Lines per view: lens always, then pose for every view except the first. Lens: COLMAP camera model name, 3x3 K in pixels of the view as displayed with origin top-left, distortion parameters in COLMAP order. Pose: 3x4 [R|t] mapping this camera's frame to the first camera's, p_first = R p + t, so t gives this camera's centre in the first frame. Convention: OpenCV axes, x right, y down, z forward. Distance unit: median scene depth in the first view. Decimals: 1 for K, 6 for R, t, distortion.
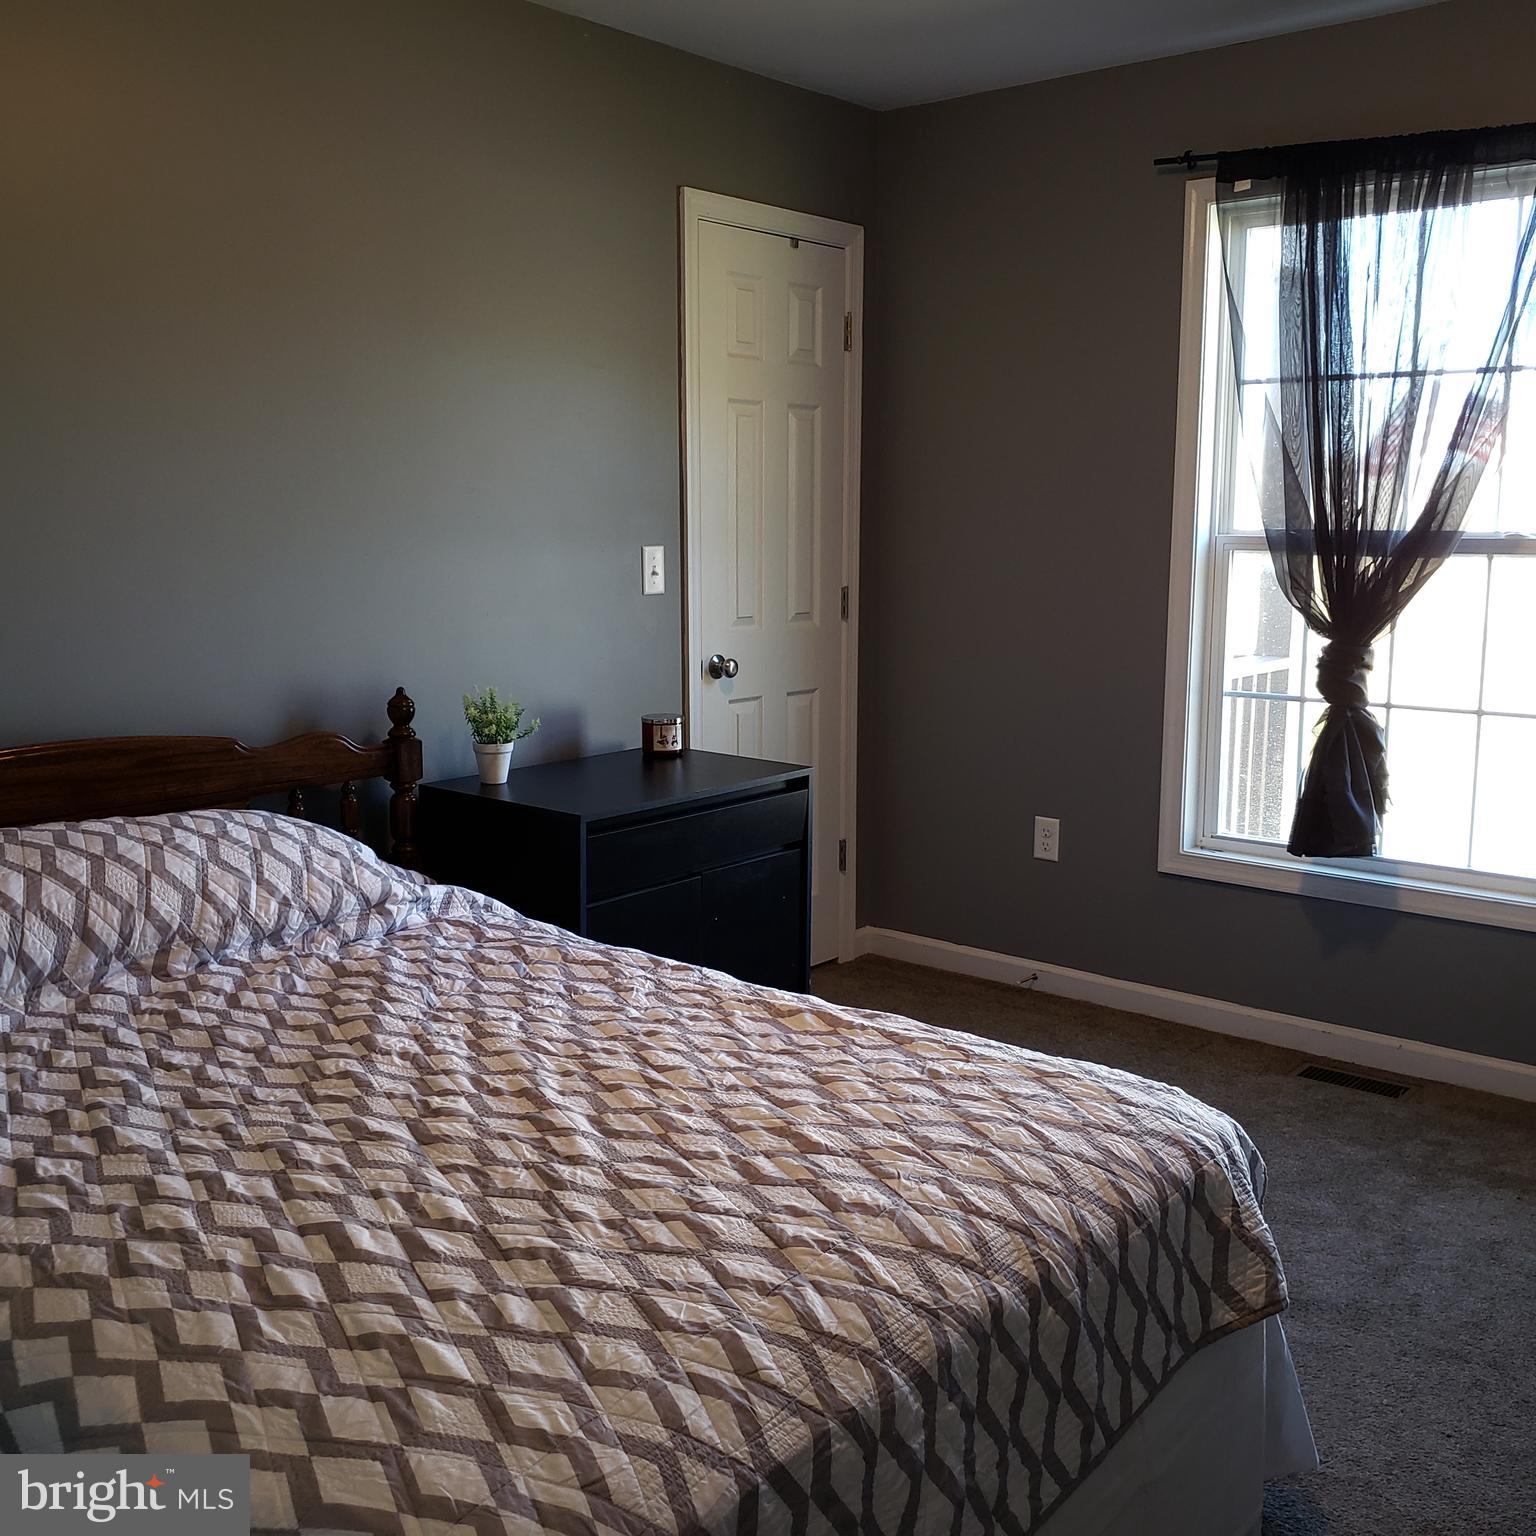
lens RADIAL K [[1733.6, 0, 768.0], [0, 1733.6, 768.0], [0, 0, 1]] dist [0.163682, -0.130576]
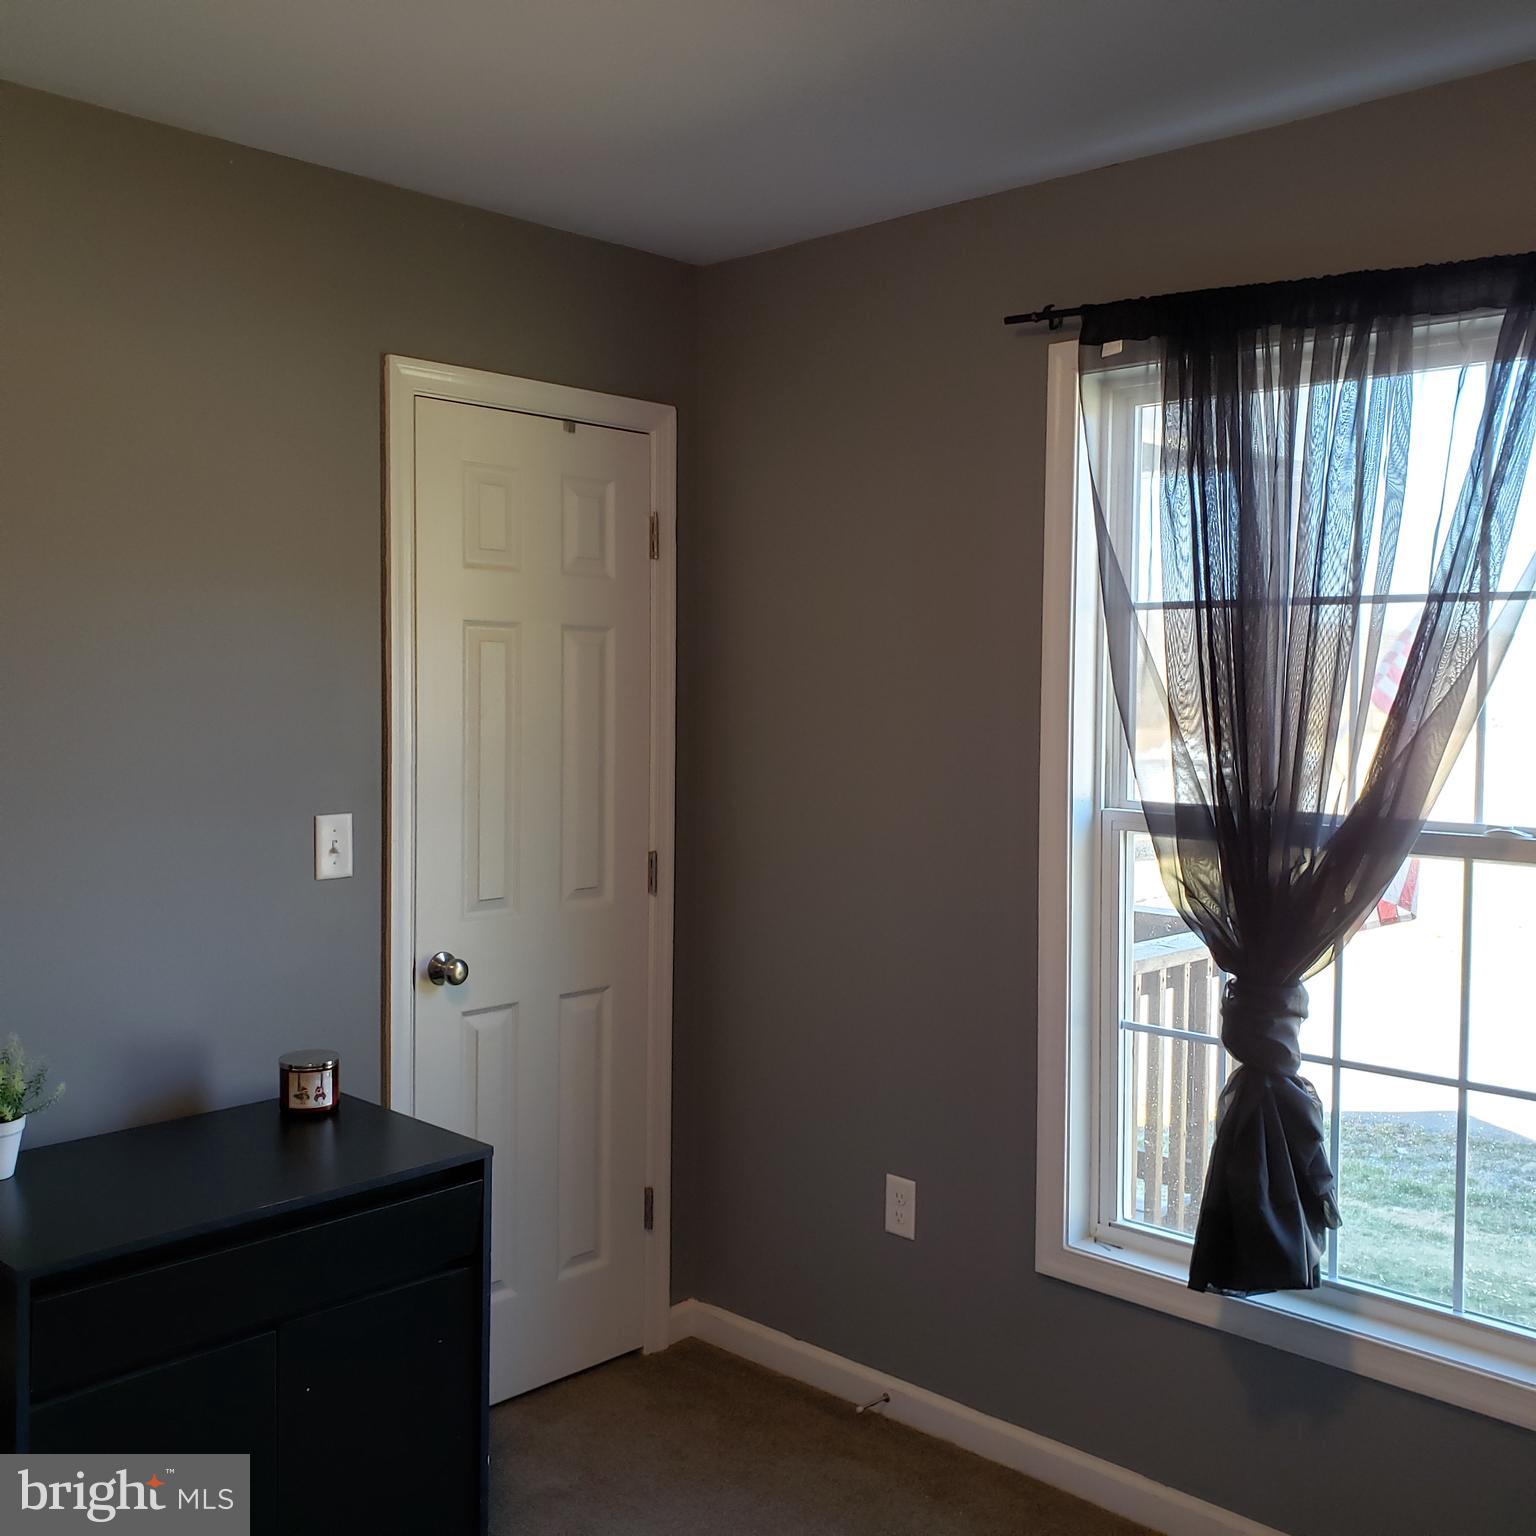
lens RADIAL K [[1749.0, 0, 716.2], [0, 1749.0, 771.8], [0, 0, 1]] dist [0.226637, -0.496227]
pose [[0.996623, 0.007987, -0.081720, 0.162198], [-0.016065, 0.994991, -0.098669, -0.075504], [0.080522, 0.099649, 0.991759, 0.264083]]
